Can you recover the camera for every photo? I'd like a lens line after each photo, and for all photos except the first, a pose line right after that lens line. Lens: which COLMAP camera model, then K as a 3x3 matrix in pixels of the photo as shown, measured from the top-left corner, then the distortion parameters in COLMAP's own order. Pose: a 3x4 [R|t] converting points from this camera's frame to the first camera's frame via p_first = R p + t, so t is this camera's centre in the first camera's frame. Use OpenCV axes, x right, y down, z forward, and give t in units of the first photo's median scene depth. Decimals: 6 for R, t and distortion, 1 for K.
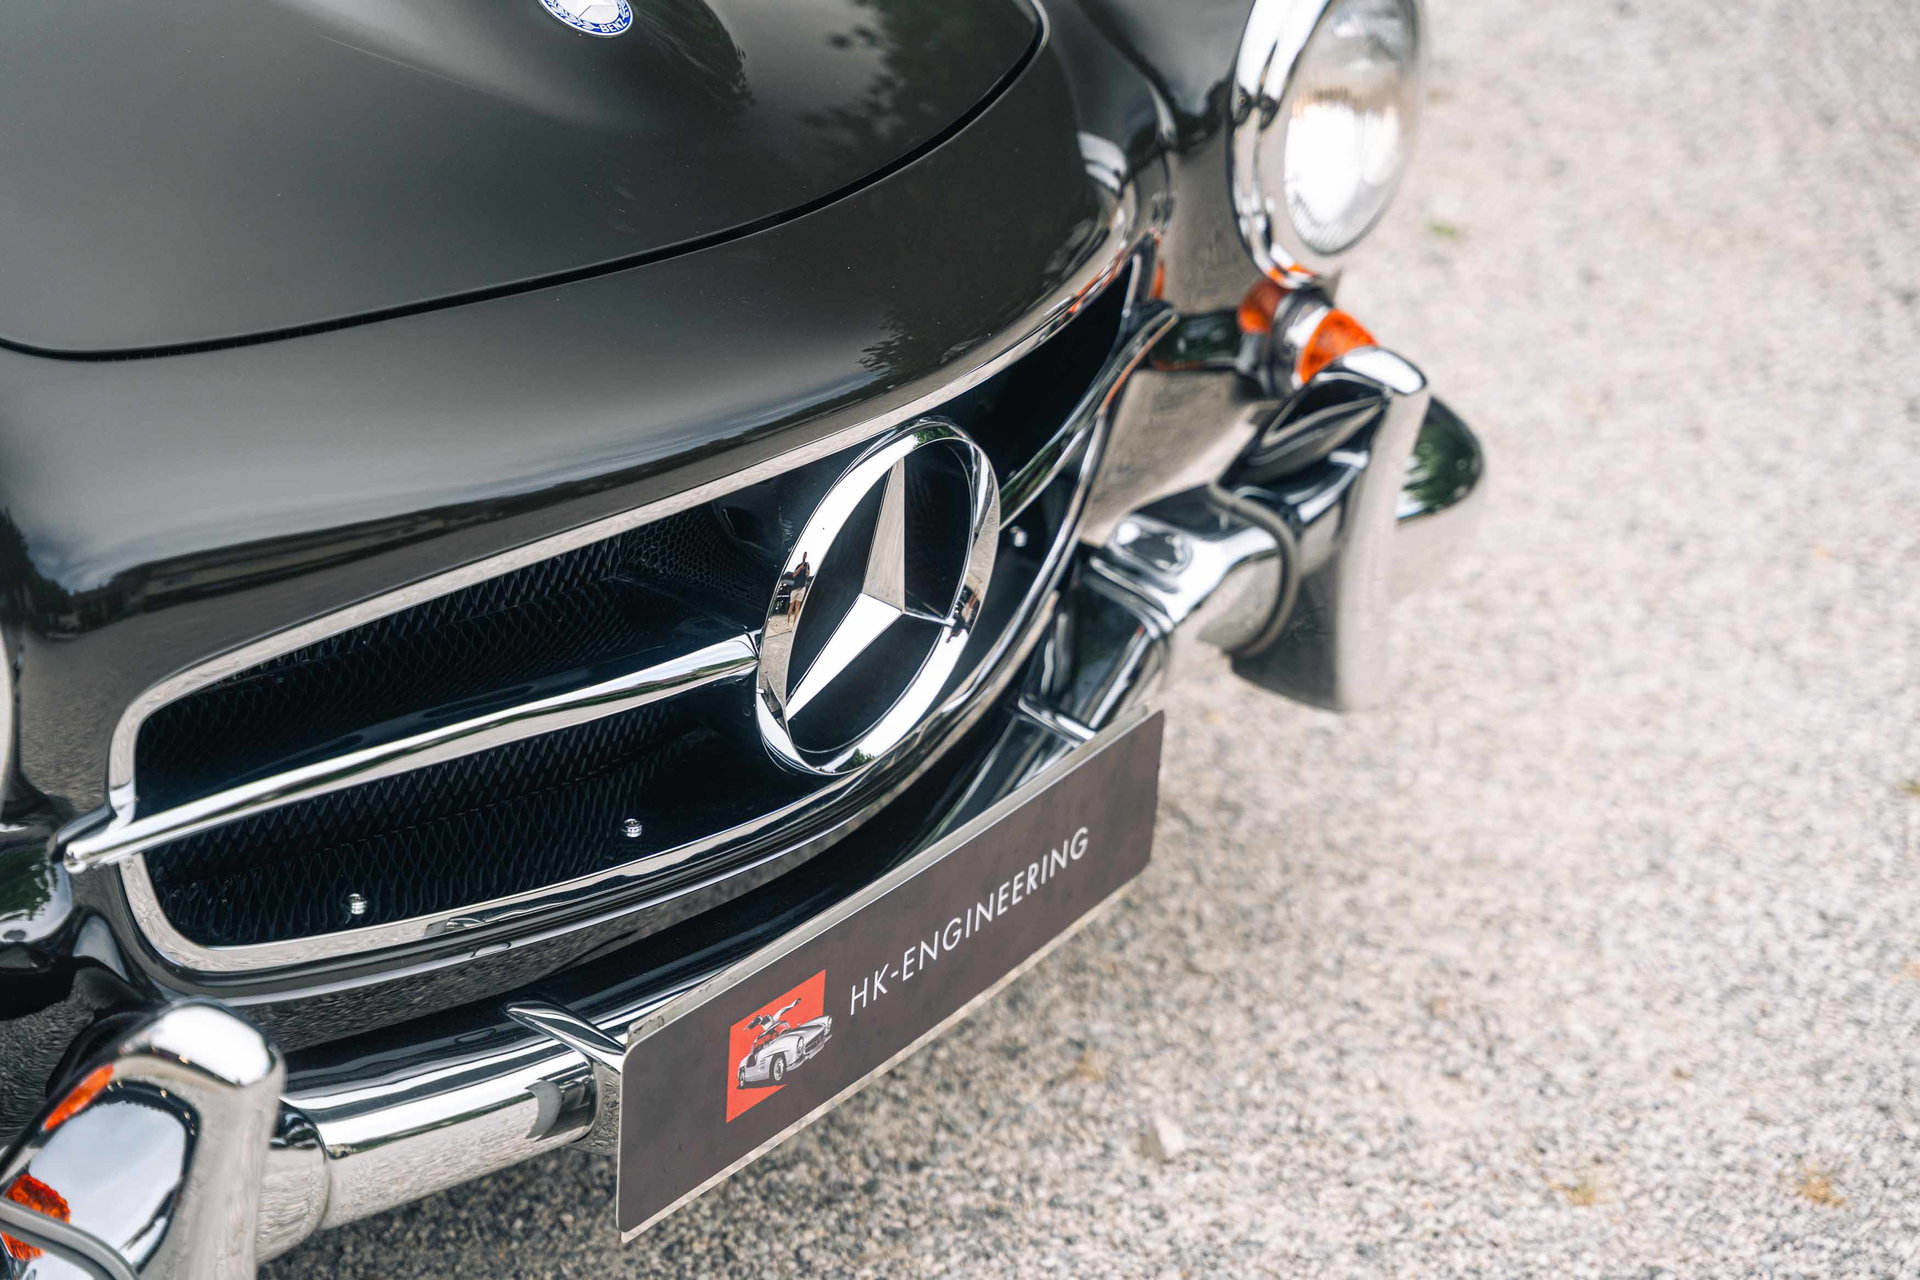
lens RADIAL K [[3635.6, 0, 957.1], [0, 3635.6, 643.6], [0, 0, 1]] dist [0.040746, 0.000000]
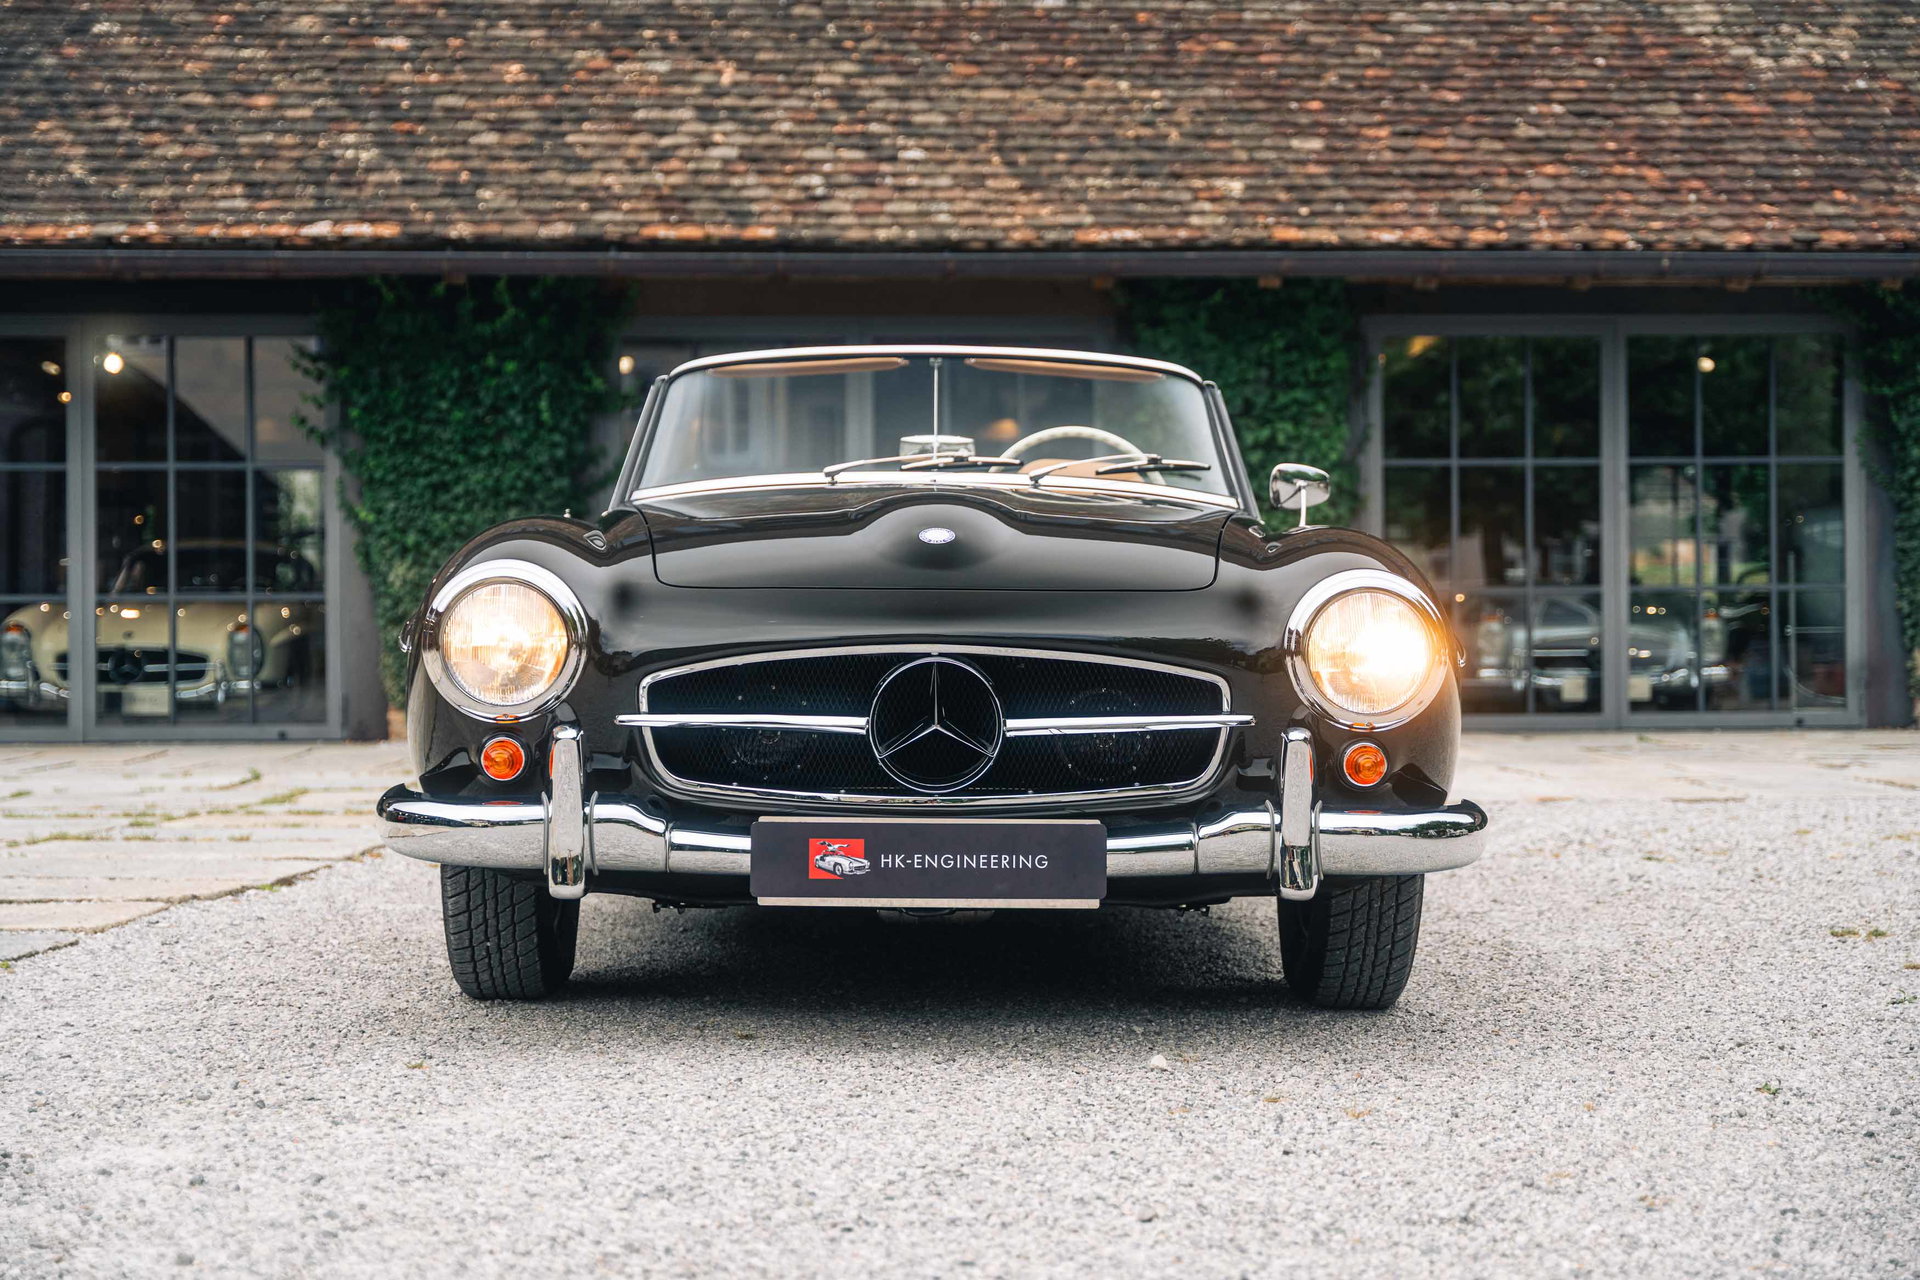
lens RADIAL K [[2829.1, 0, 968.1], [0, 2829.1, 641.1], [0, 0, 1]] dist [0.041088, 0.000000]
pose [[0.572450, -0.054428, -0.818131, 1.472318], [-0.332540, 0.896638, -0.292331, 0.461019], [0.749478, 0.439406, 0.495182, -0.062202]]
